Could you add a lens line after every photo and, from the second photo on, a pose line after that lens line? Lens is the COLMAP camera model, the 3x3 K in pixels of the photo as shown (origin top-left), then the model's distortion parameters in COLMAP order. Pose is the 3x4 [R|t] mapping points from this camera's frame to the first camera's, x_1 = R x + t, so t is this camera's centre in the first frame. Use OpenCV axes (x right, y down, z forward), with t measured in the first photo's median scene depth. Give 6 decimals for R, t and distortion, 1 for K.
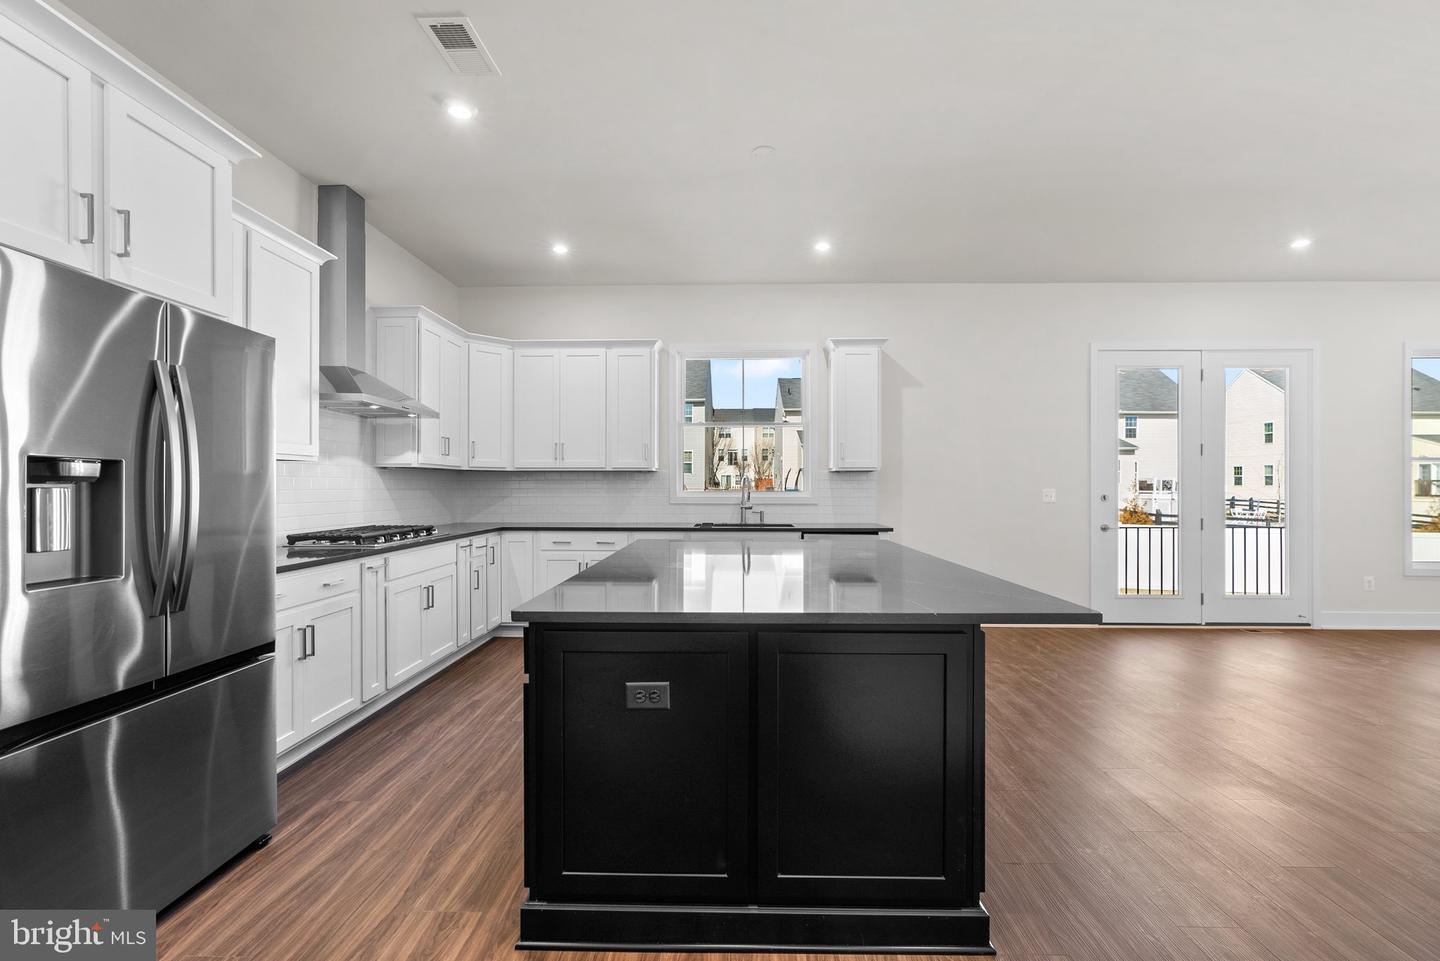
lens RADIAL K [[649.0, 0, 716.0], [0, 649.0, 482.9], [0, 0, 1]] dist [-0.015784, 0.008440]
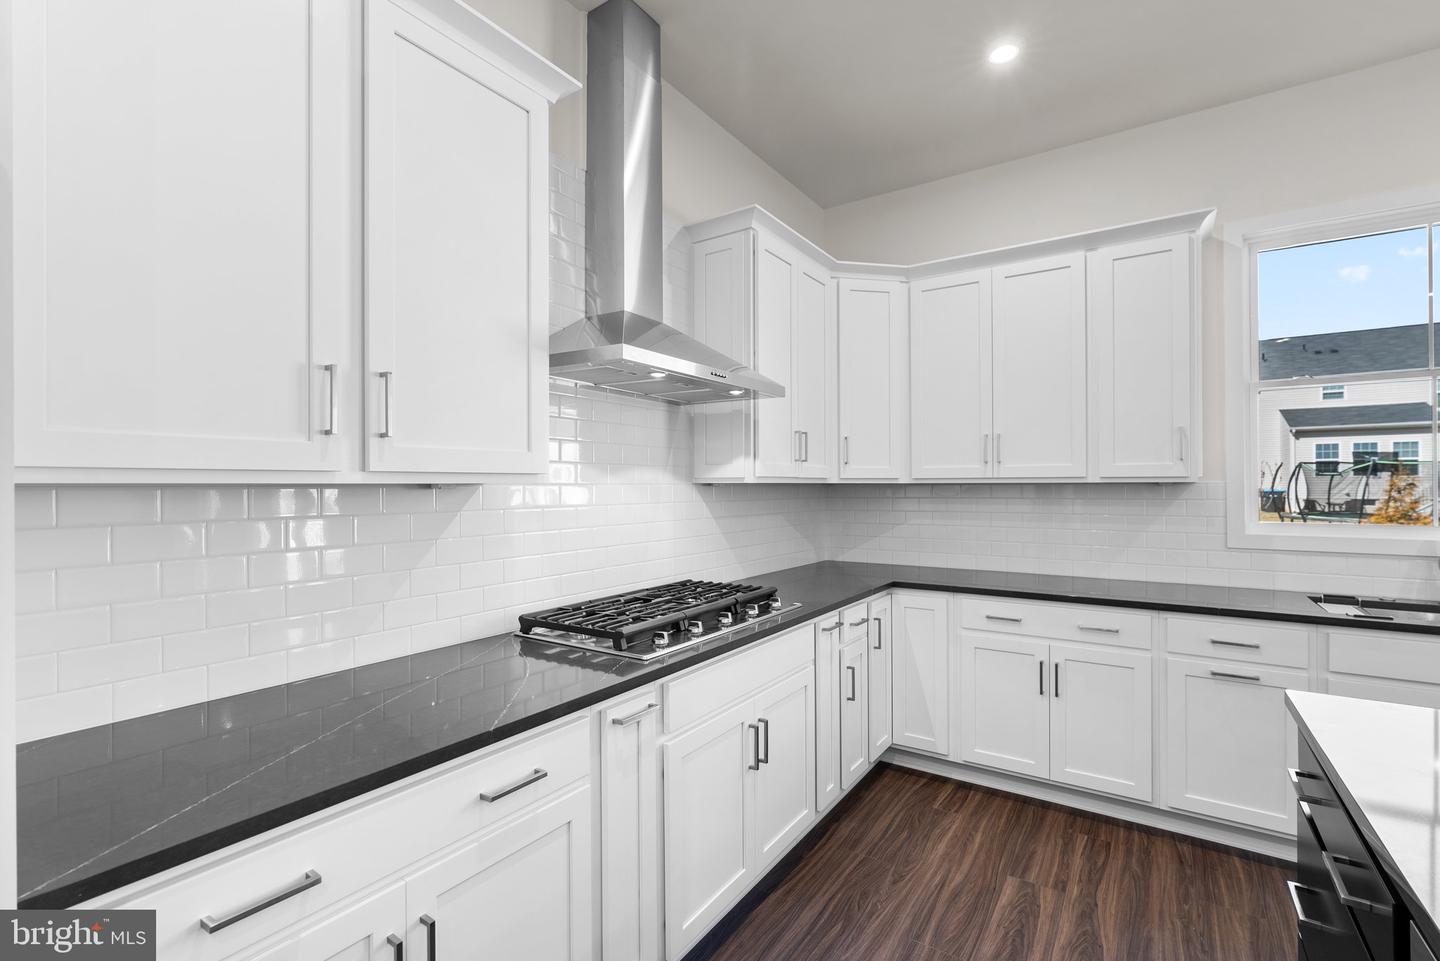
lens RADIAL K [[649.0, 0, 716.0], [0, 649.0, 482.9], [0, 0, 1]] dist [-0.015784, 0.008440]
pose [[0.842333, -0.004215, -0.538942, -0.155428], [0.005509, 0.999985, 0.000789, -0.023158], [0.538930, -0.003634, 0.842343, 0.437960]]
